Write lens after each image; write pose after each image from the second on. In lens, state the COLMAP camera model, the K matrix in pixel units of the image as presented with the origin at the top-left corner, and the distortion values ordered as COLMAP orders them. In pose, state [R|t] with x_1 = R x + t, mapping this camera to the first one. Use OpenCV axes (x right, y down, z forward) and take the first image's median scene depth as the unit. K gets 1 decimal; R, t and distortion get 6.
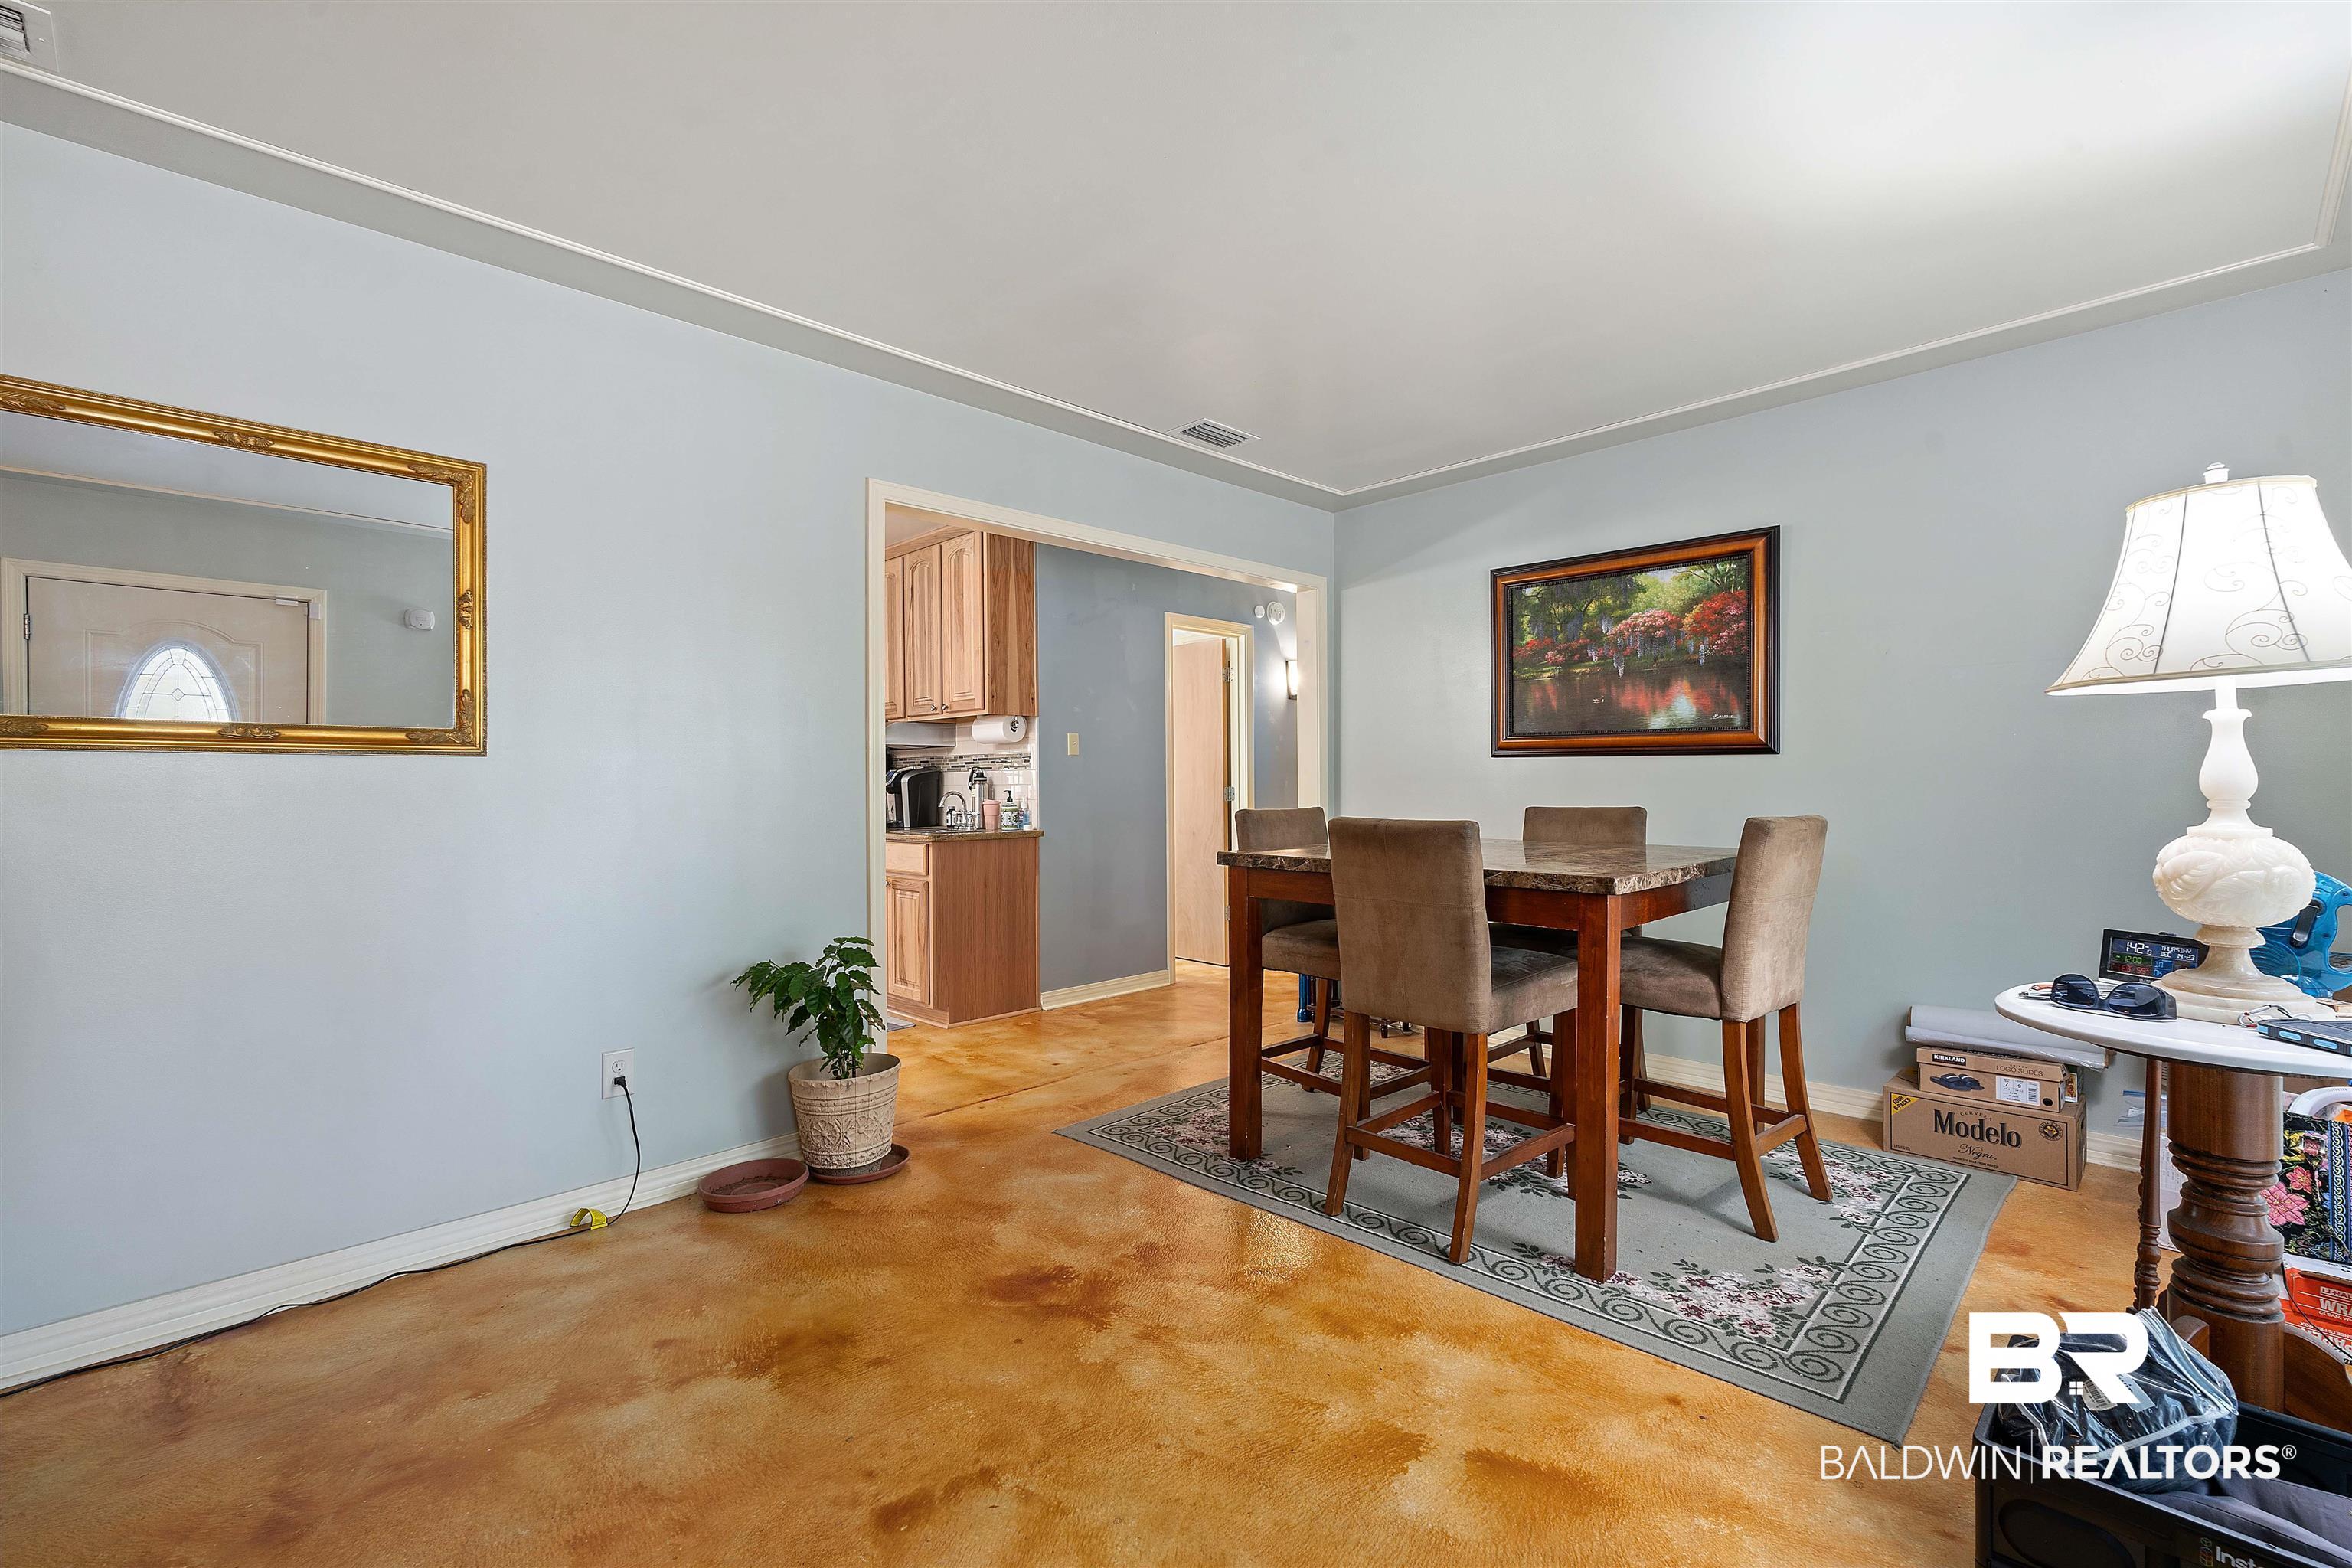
lens RADIAL K [[1024.6, 0, 1176.0], [0, 1024.6, 784.0], [0, 0, 1]] dist [-0.000804, 0.000010]
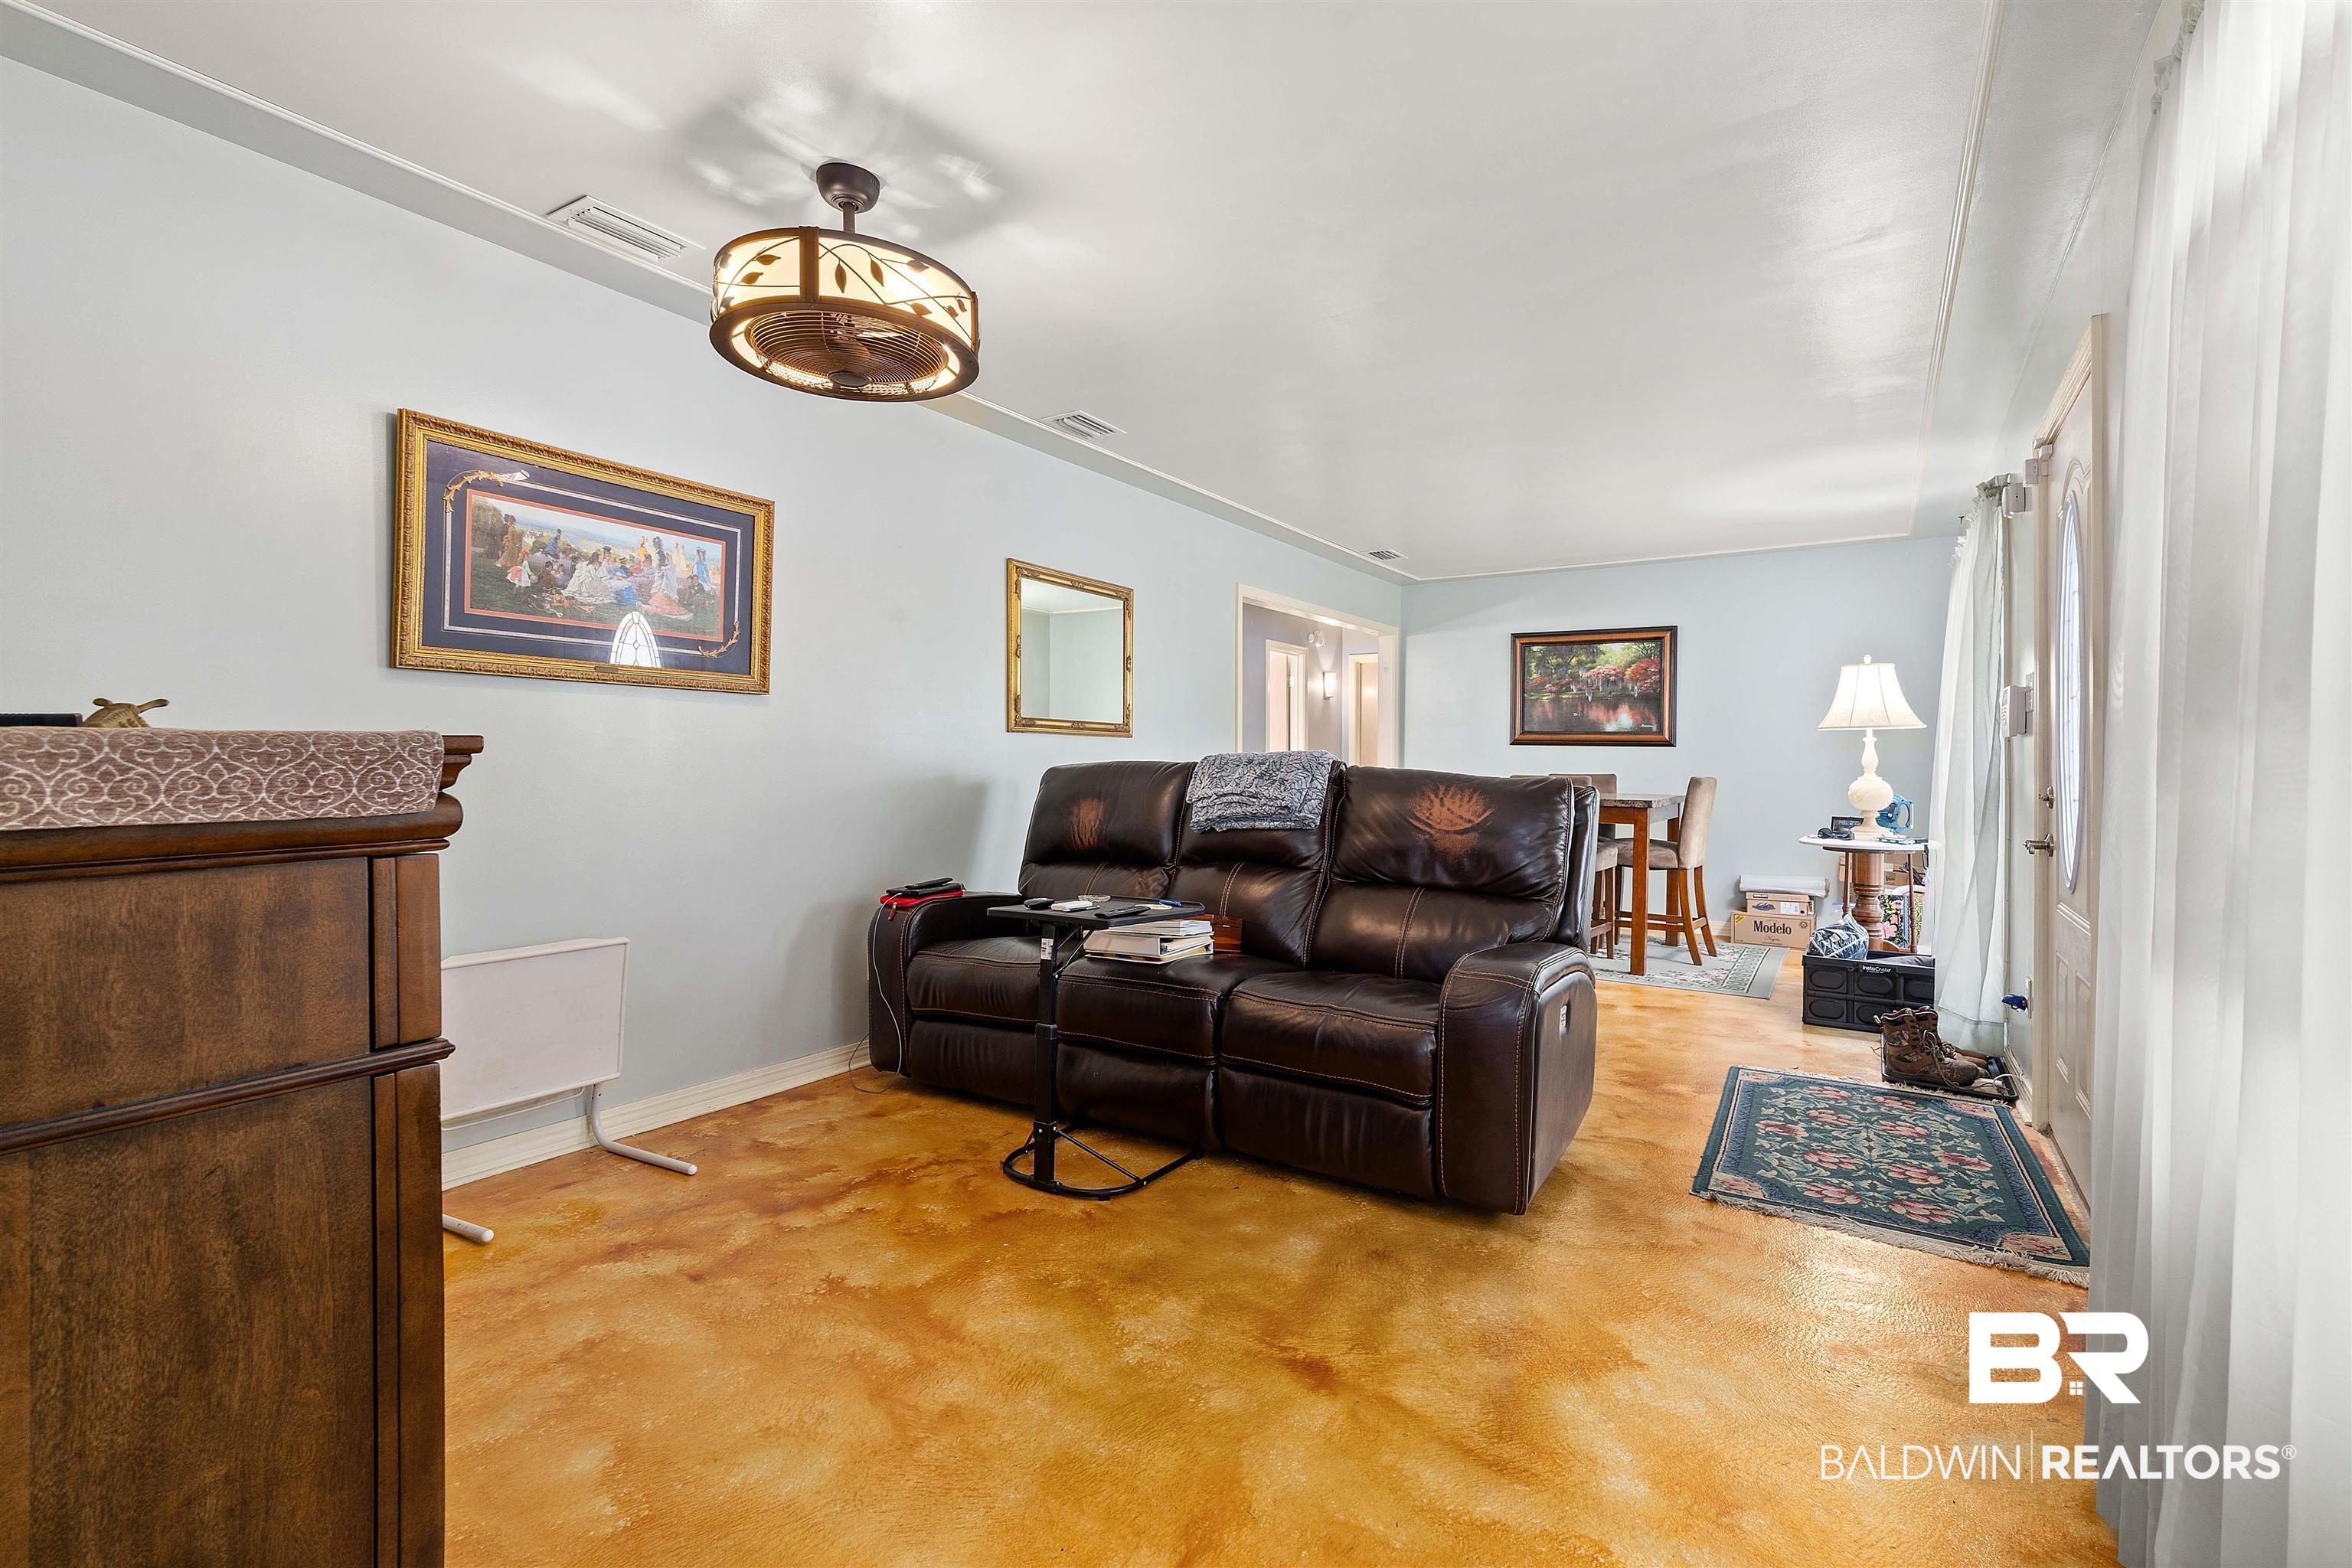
lens RADIAL K [[1019.2, 0, 1224.5], [0, 1019.2, 754.1], [0, 0, 1]] dist [-0.000995, -0.000067]
pose [[0.975019, 0.016577, 0.221503, -0.617413], [-0.015085, 0.999851, -0.008427, 0.011620], [-0.221610, 0.004875, 0.975123, -0.623867]]
